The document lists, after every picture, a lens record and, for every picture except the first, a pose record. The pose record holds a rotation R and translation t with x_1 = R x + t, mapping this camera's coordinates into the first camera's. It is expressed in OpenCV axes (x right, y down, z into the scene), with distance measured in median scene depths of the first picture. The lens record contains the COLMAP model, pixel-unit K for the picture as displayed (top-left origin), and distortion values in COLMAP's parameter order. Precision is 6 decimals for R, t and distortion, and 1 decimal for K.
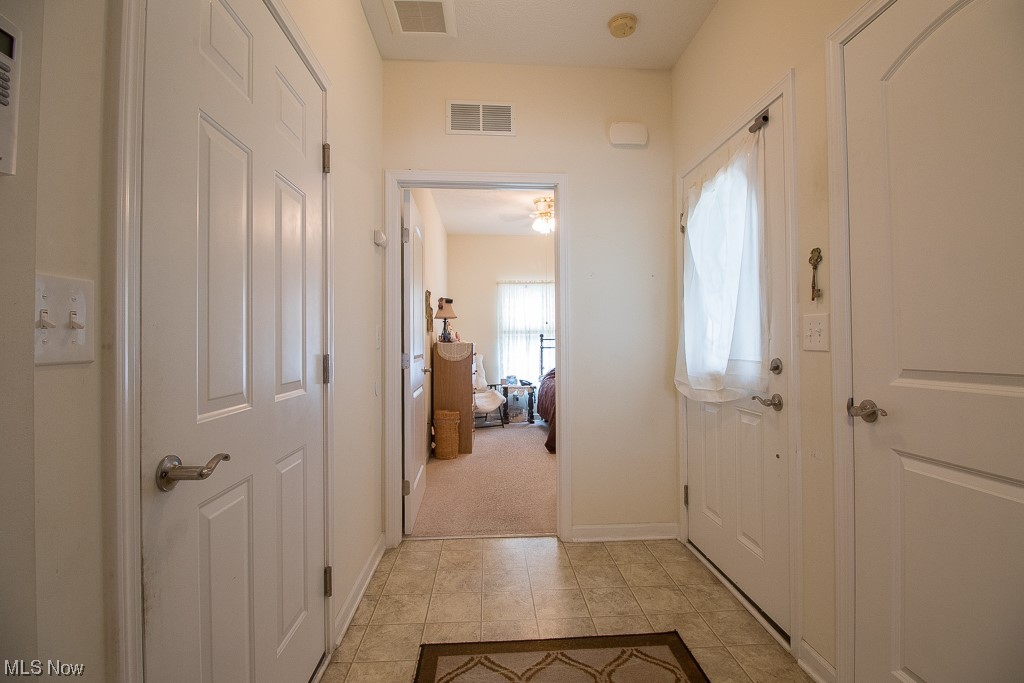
lens RADIAL K [[471.1, 0, 515.8], [0, 471.1, 341.5], [0, 0, 1]] dist [-0.014449, -0.005043]
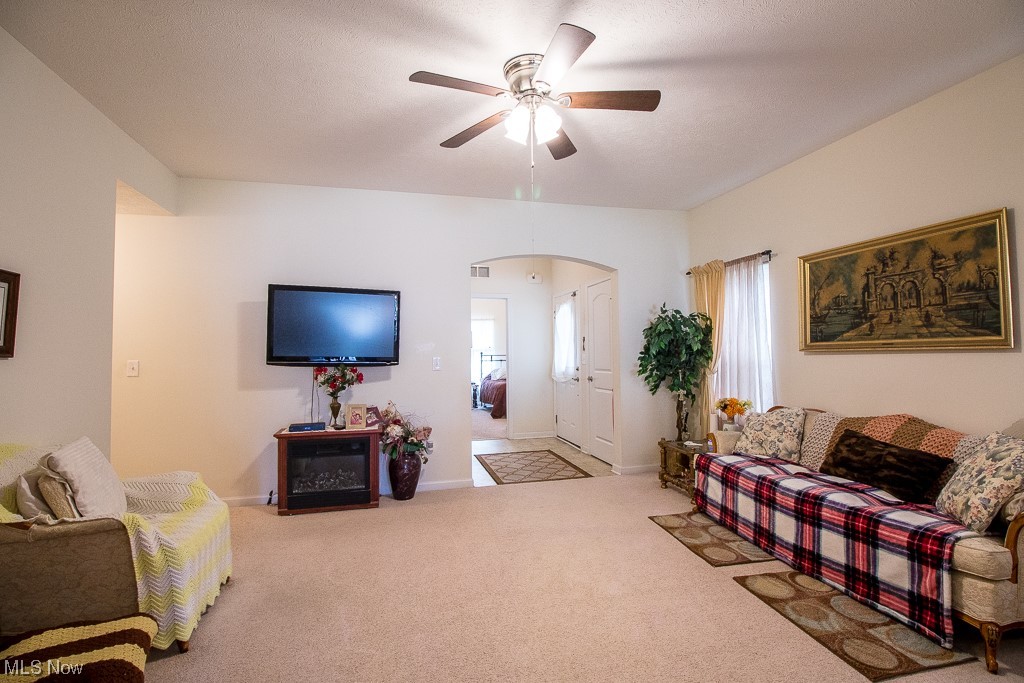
lens RADIAL K [[471.1, 0, 516.7], [0, 471.1, 336.3], [0, 0, 1]] dist [-0.014449, -0.005043]
pose [[0.980449, 0.008649, 0.196581, -0.147790], [-0.002251, 0.999461, -0.032744, -0.018525], [-0.196758, 0.031662, 0.979941, -0.613264]]
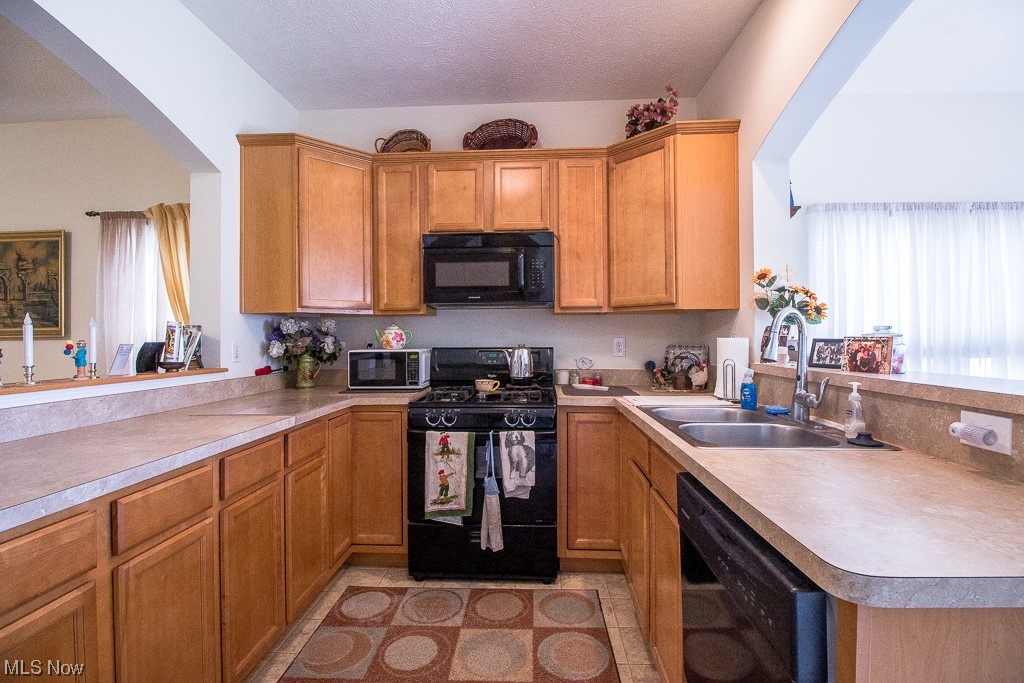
lens RADIAL K [[471.1, 0, 515.4], [0, 471.1, 334.4], [0, 0, 1]] dist [-0.014449, -0.005043]
pose [[0.100025, 0.017700, 0.994827, -0.126065], [-0.002107, 0.999843, -0.017577, -0.017447], [-0.994983, -0.000338, 0.100047, -0.850734]]
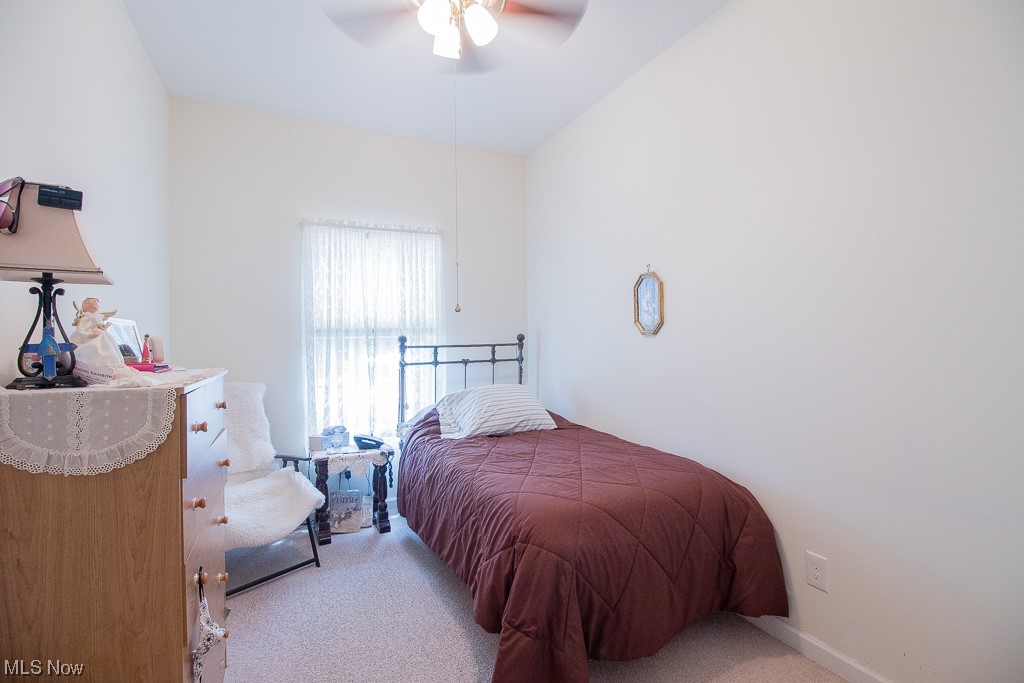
lens RADIAL K [[471.1, 0, 518.8], [0, 471.1, 334.0], [0, 0, 1]] dist [-0.014449, -0.005043]
pose [[0.923158, -0.000991, 0.384419, -0.020307], [0.003568, 0.999976, -0.005991, -0.014878], [-0.384403, 0.006903, 0.923139, 0.526938]]
